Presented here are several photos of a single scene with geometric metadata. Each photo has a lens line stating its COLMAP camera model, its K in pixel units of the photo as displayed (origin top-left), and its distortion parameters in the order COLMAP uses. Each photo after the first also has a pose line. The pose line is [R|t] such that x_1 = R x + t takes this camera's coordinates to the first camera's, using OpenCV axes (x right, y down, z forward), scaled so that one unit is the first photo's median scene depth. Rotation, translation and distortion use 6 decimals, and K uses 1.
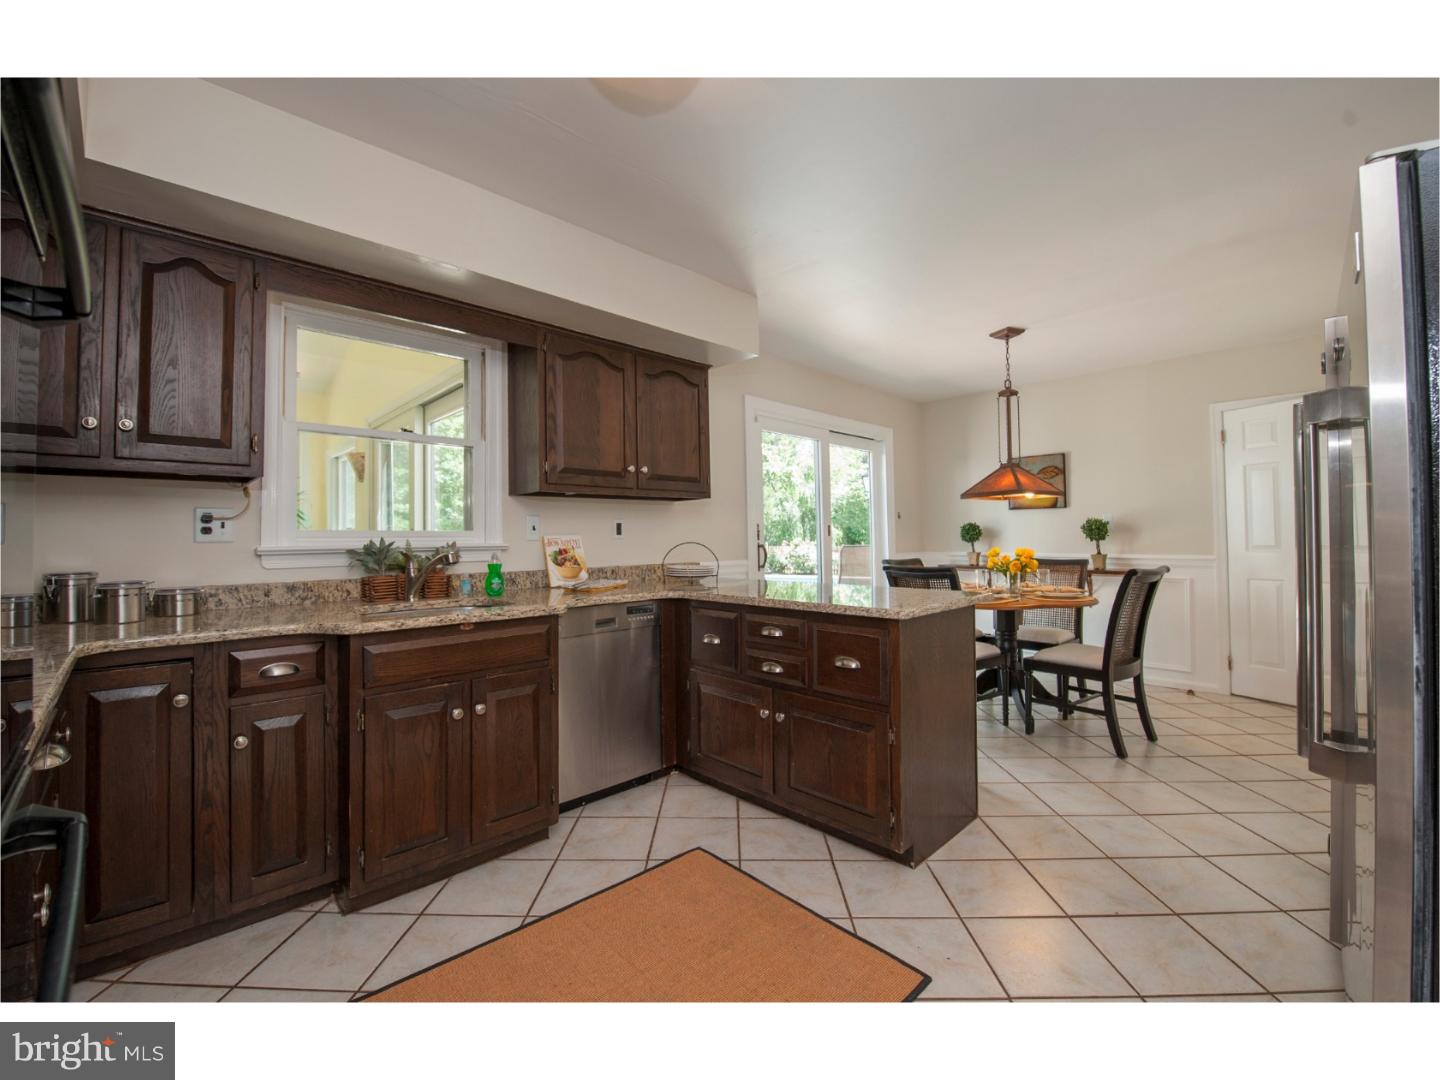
lens RADIAL K [[607.0, 0, 689.7], [0, 607.0, 525.8], [0, 0, 1]] dist [-0.020704, 0.000134]
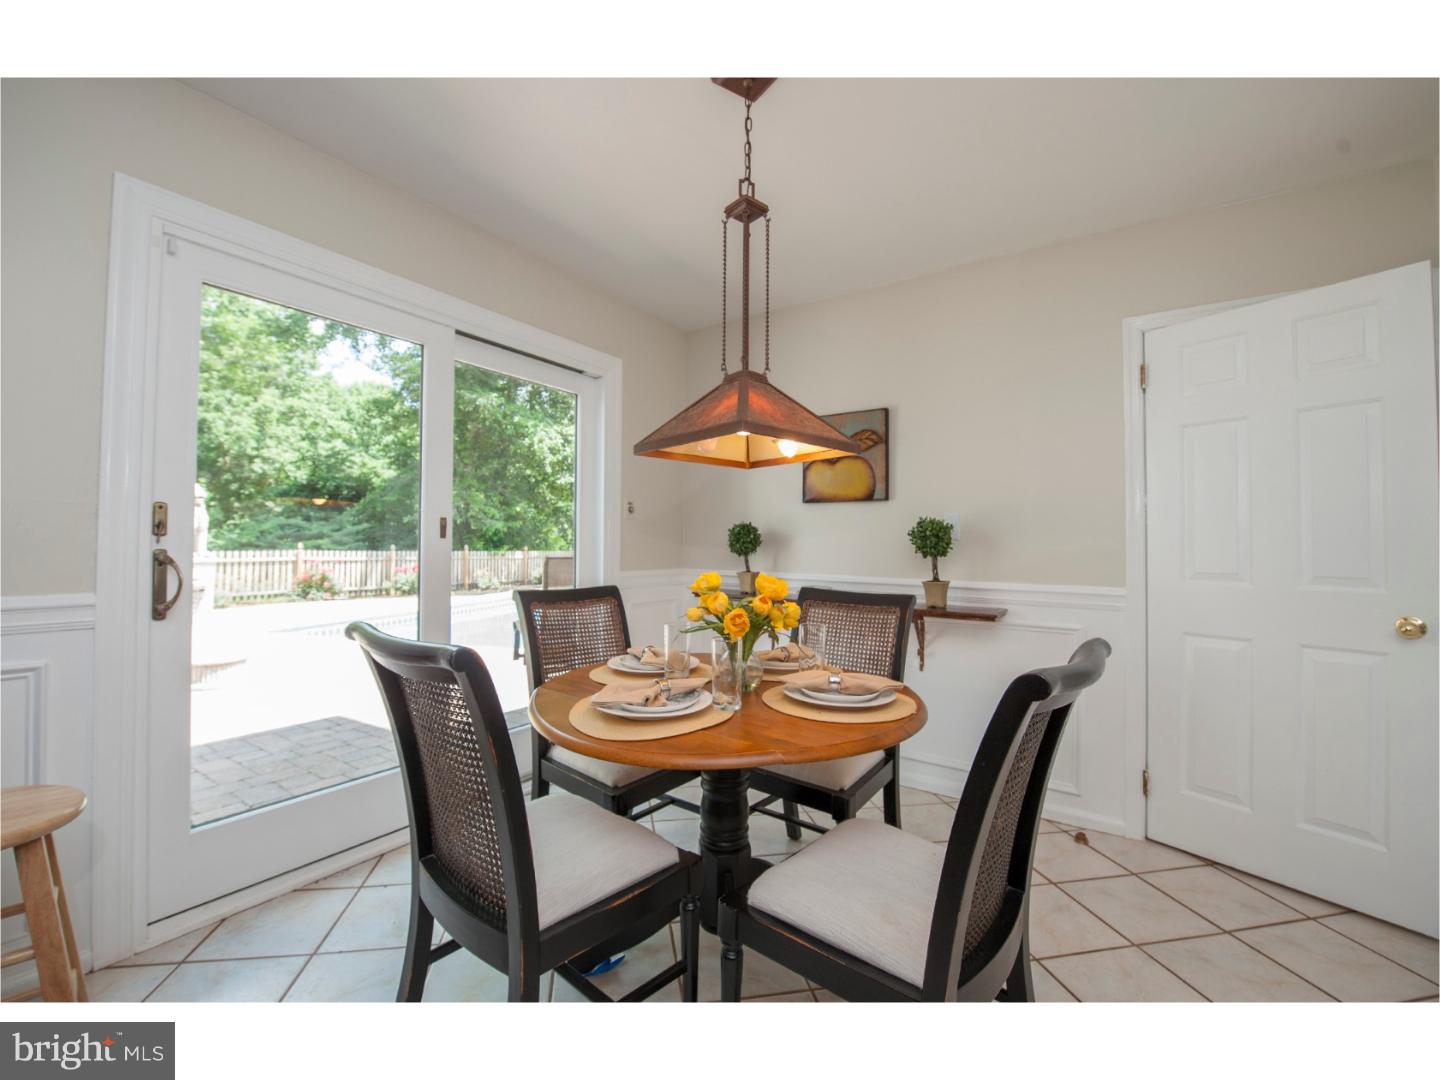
lens RADIAL K [[584.4, 0, 684.0], [0, 584.4, 536.4], [0, 0, 1]] dist [-0.021069, -0.000092]
pose [[0.983785, 0.023058, 0.177863, 0.341056], [-0.024527, 0.999681, 0.006067, 0.007220], [-0.177666, -0.010331, 0.984037, 0.491787]]
